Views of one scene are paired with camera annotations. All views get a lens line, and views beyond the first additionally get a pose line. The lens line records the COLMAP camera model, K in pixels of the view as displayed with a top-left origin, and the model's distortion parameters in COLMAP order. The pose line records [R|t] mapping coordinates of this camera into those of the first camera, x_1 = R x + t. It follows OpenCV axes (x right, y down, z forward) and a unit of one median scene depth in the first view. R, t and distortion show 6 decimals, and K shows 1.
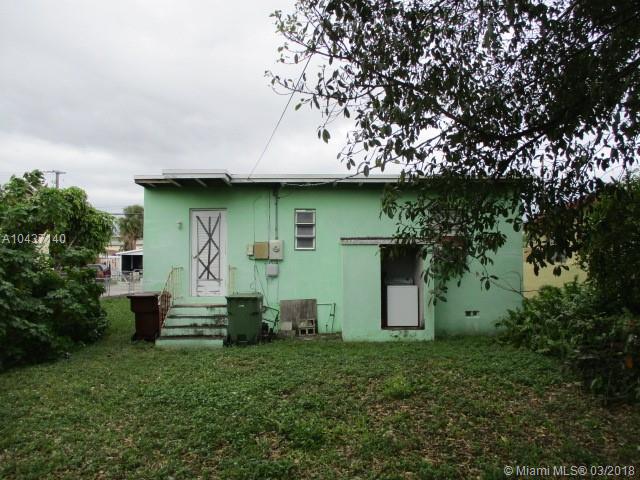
lens RADIAL K [[530.6, 0, 322.7], [0, 530.6, 243.1], [0, 0, 1]] dist [-0.062144, 0.008220]
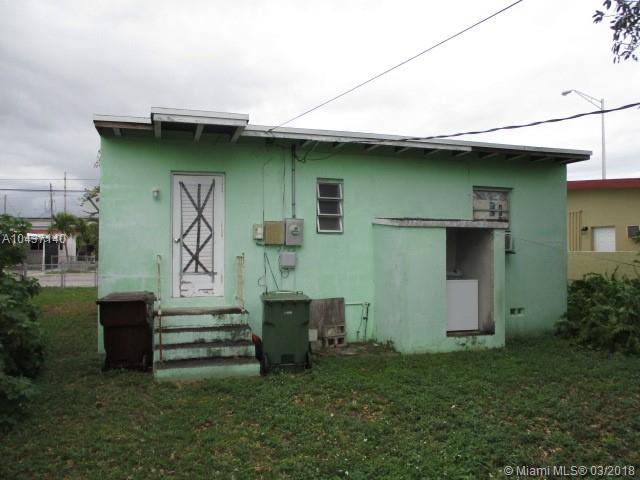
lens RADIAL K [[530.6, 0, 322.7], [0, 530.6, 243.1], [0, 0, 1]] dist [-0.062144, 0.008220]
pose [[0.958245, 0.010034, 0.285773, -0.263457], [-0.017780, 0.999541, 0.024524, 0.008983], [-0.285396, -0.028581, 0.957983, 0.285514]]
